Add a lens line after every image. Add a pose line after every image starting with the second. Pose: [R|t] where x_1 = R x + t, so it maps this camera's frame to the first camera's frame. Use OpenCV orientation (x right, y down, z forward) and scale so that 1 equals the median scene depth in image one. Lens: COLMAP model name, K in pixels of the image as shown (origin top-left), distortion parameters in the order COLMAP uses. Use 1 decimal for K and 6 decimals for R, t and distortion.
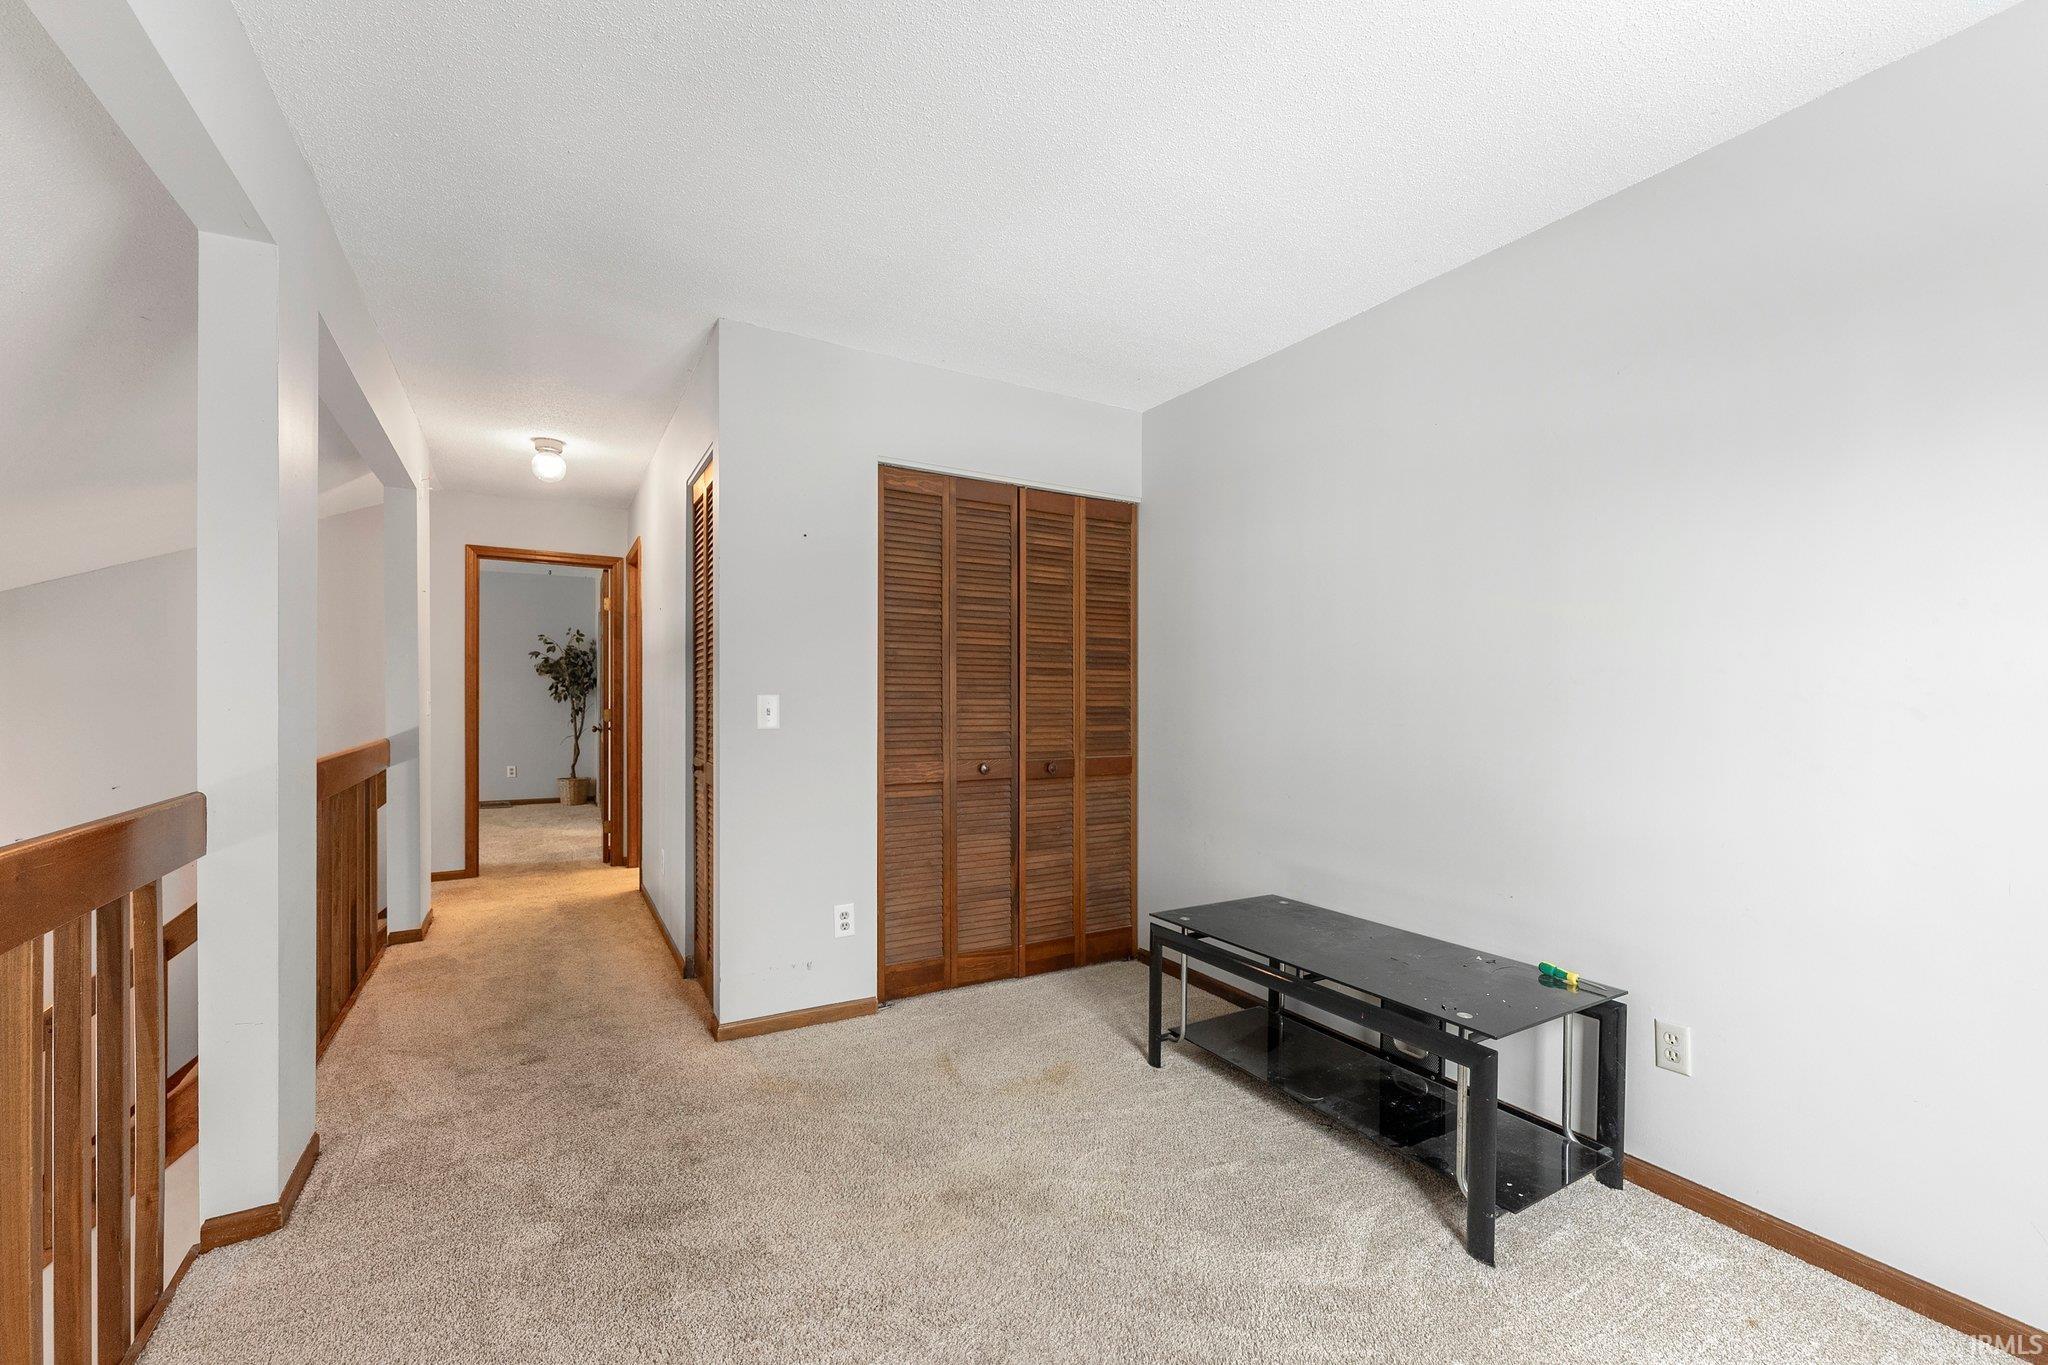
lens RADIAL K [[848.3, 0, 1021.4], [0, 848.3, 694.1], [0, 0, 1]] dist [0.000538, -0.000025]
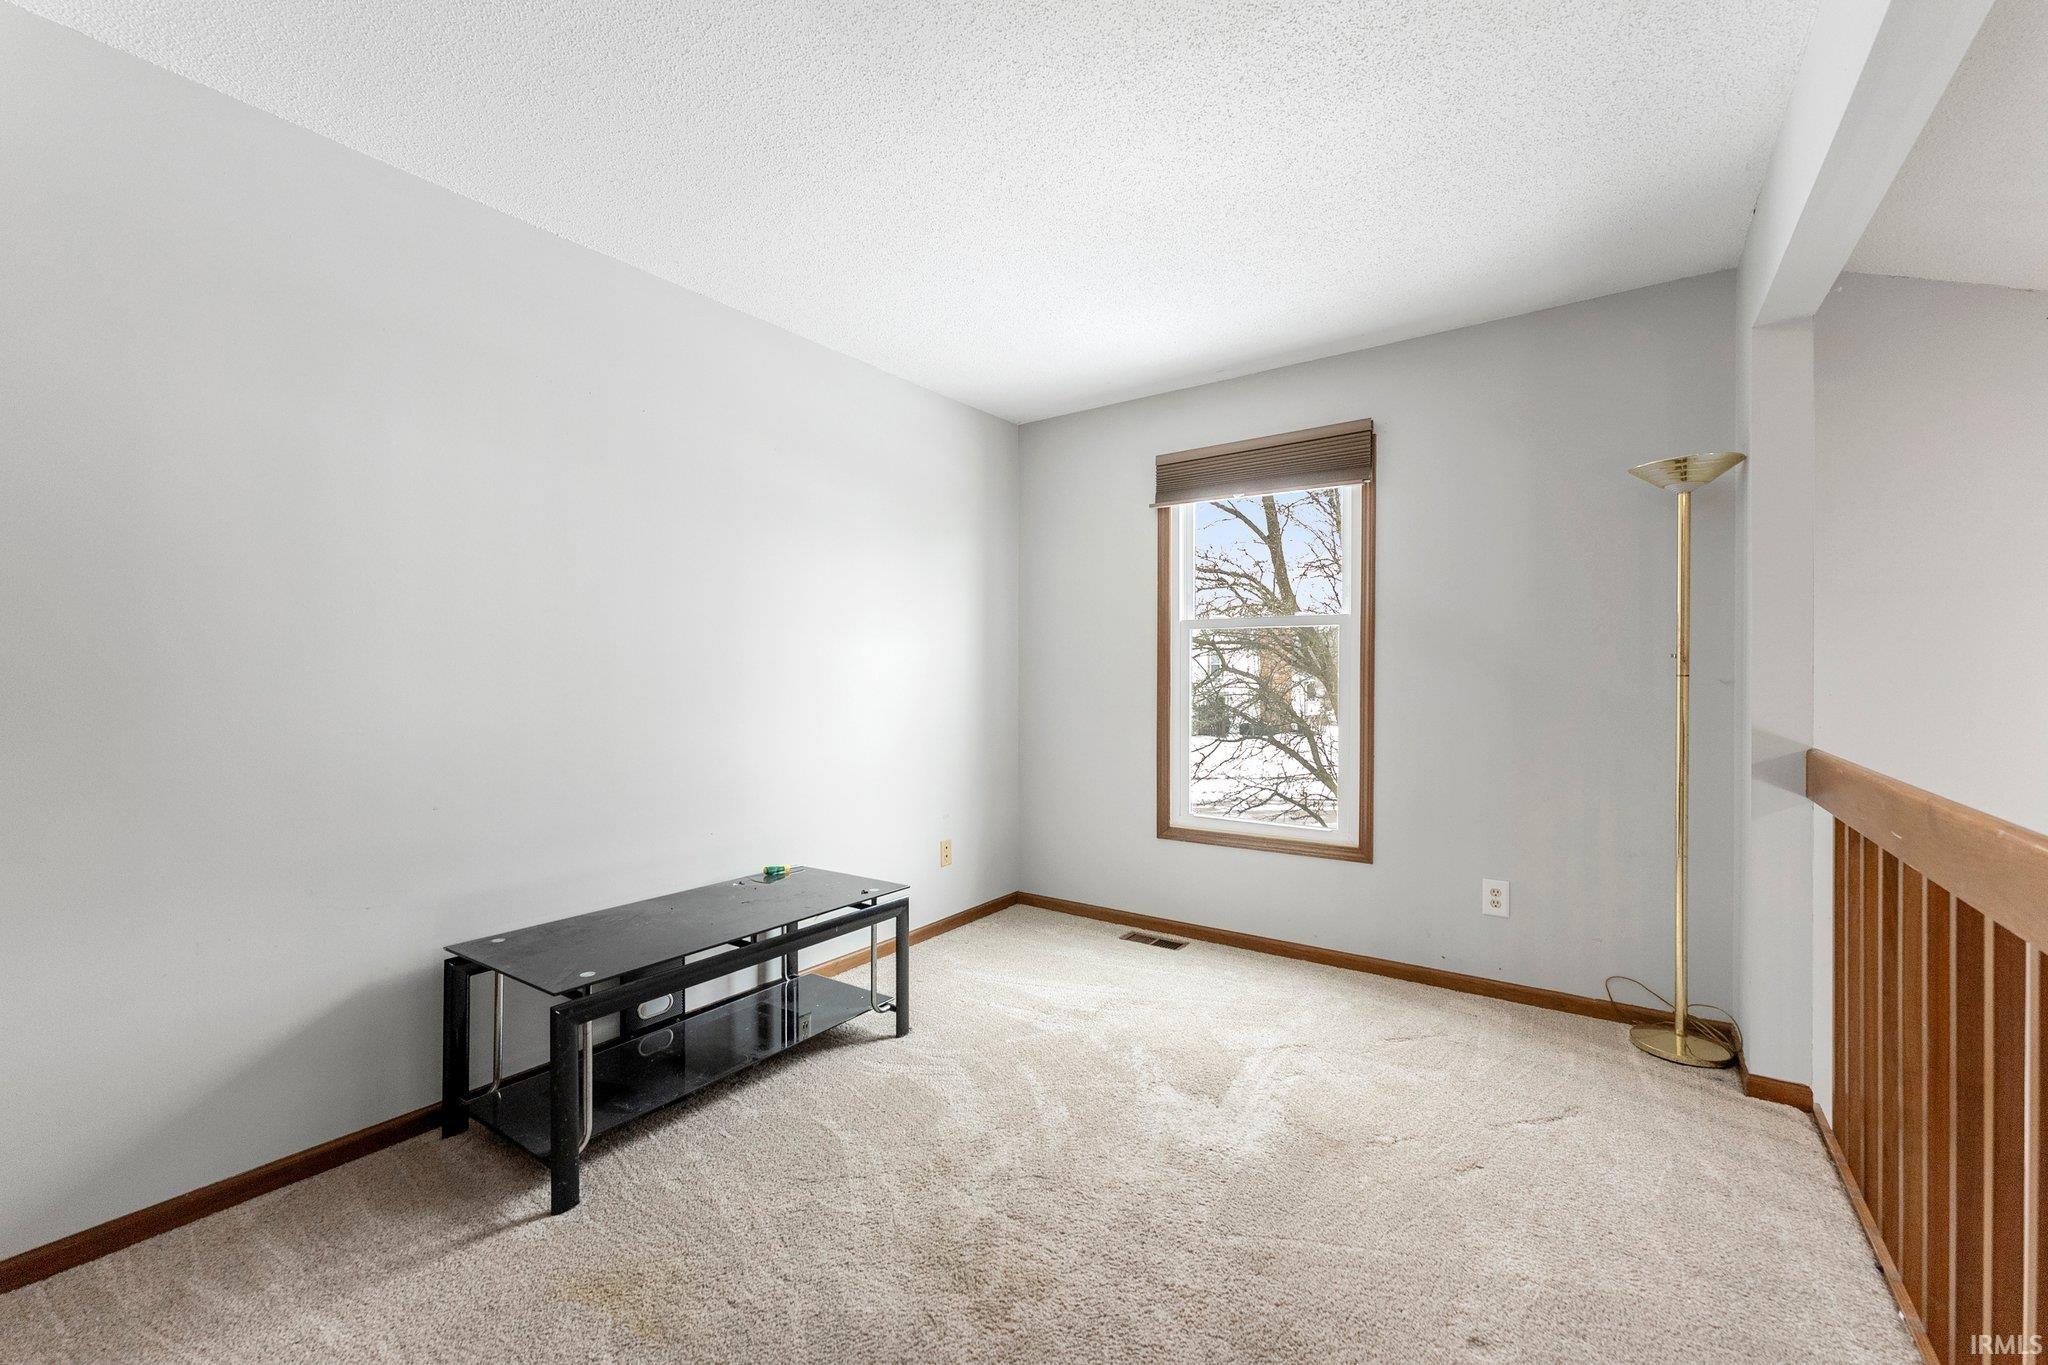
lens RADIAL K [[838.1, 0, 1024.2], [0, 838.1, 666.3], [0, 0, 1]] dist [0.000660, -0.000041]
pose [[-0.423326, 0.004173, 0.905968, -0.536835], [-0.002971, 0.999978, -0.005995, 0.001214], [-0.905973, -0.005229, -0.423304, 0.829845]]
